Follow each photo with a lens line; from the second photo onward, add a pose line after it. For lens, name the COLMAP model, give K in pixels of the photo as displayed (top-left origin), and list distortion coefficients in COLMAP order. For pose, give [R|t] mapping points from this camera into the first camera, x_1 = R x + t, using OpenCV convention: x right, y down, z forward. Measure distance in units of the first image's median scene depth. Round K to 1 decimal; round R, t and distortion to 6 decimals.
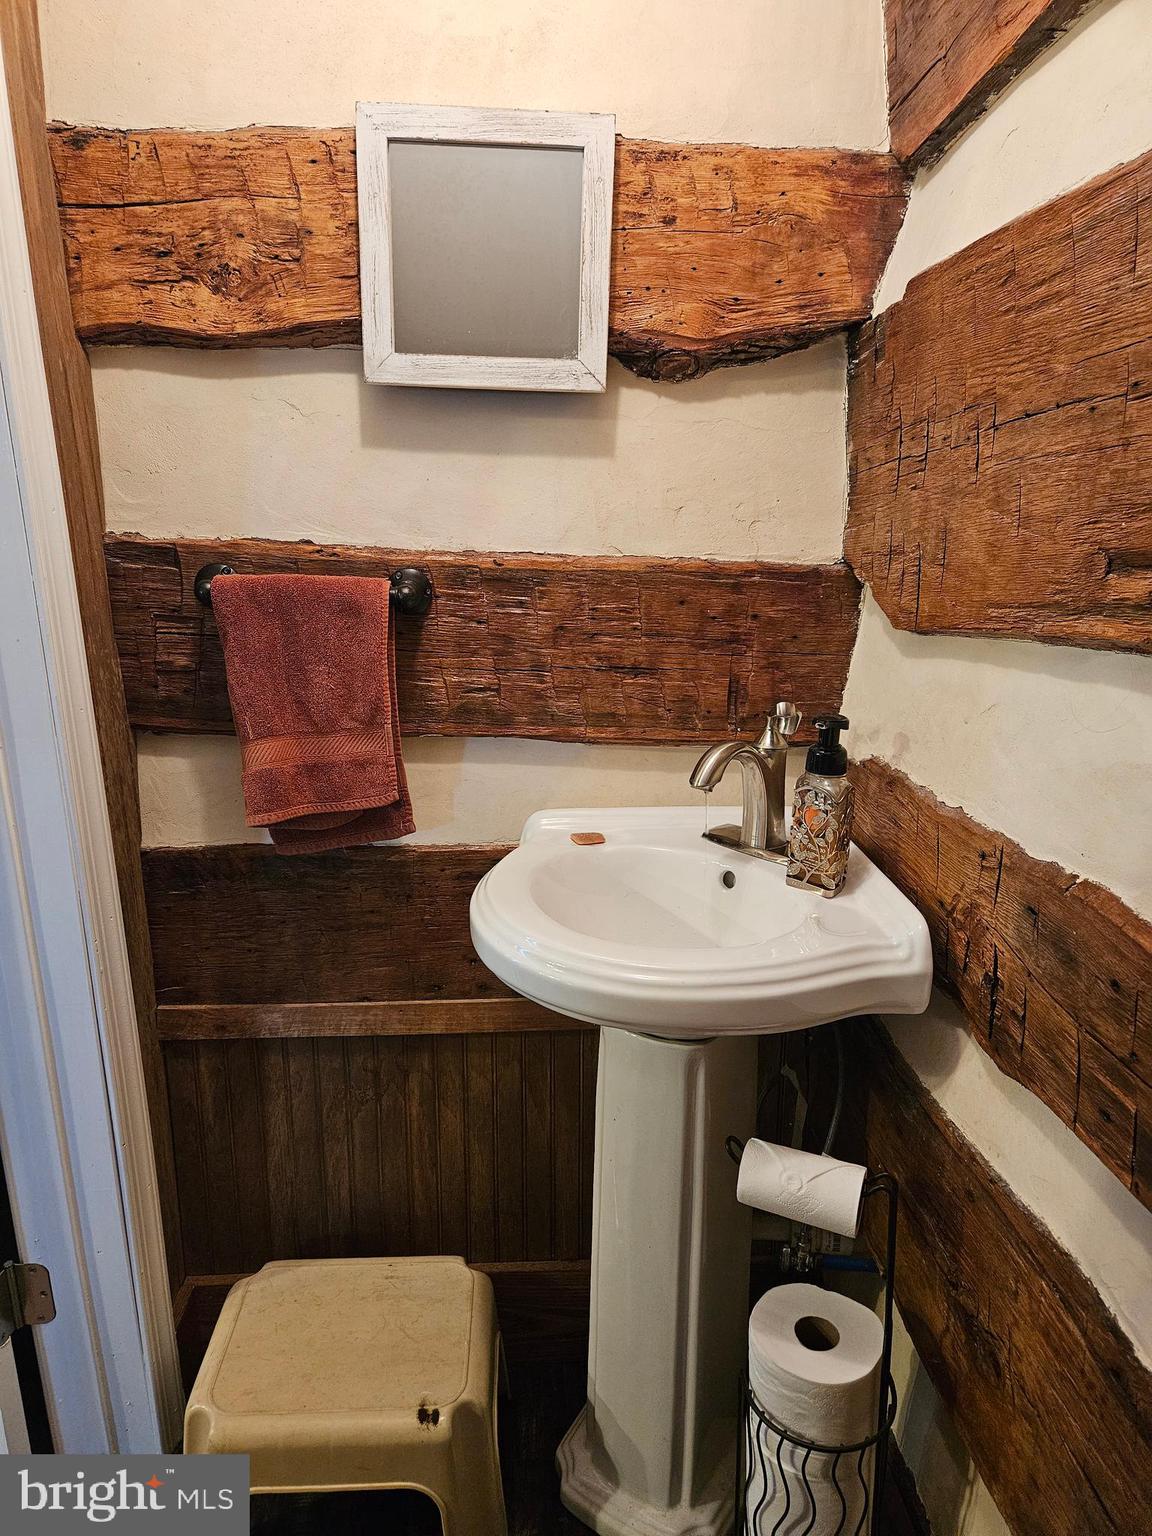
lens RADIAL K [[1027.2, 0, 576.0], [0, 1027.2, 768.0], [0, 0, 1]] dist [0.074500, -0.061651]
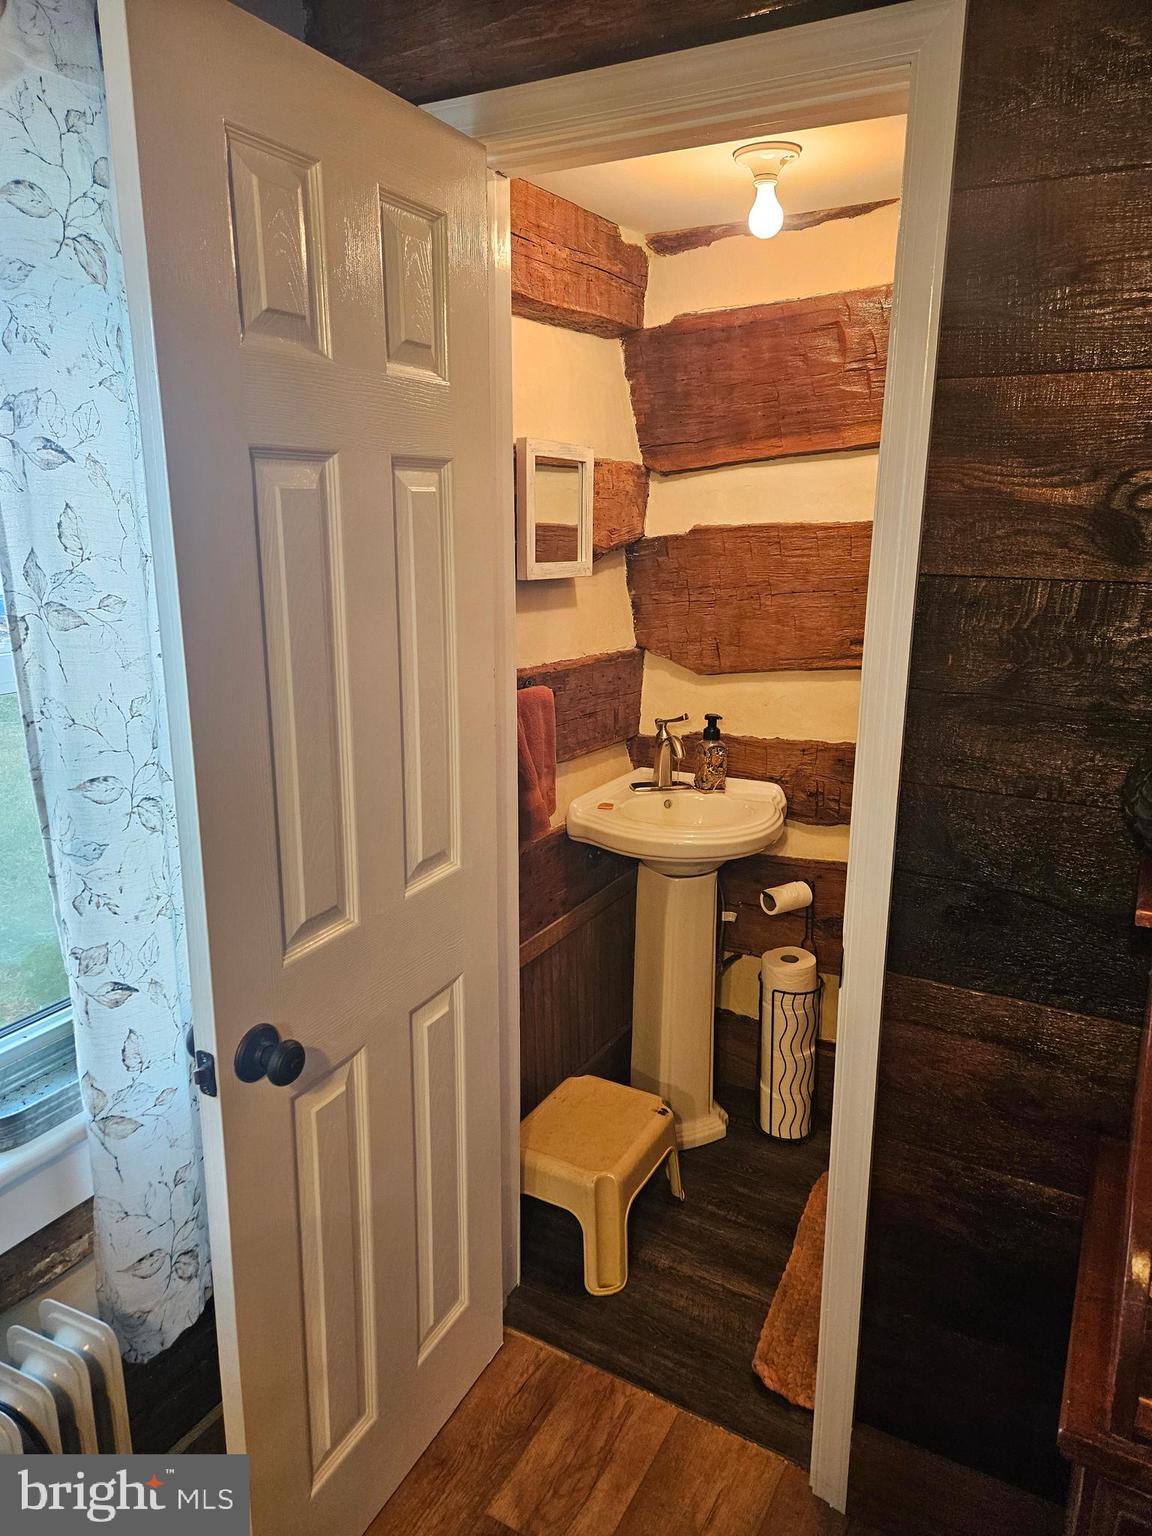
lens RADIAL K [[1027.2, 0, 576.0], [0, 1027.2, 768.0], [0, 0, 1]] dist [0.074500, -0.061651]
pose [[0.550817, -0.209883, 0.807806, -1.629495], [0.231390, 0.968328, 0.093812, -0.200923], [-0.801910, 0.135245, 0.581936, -0.062938]]
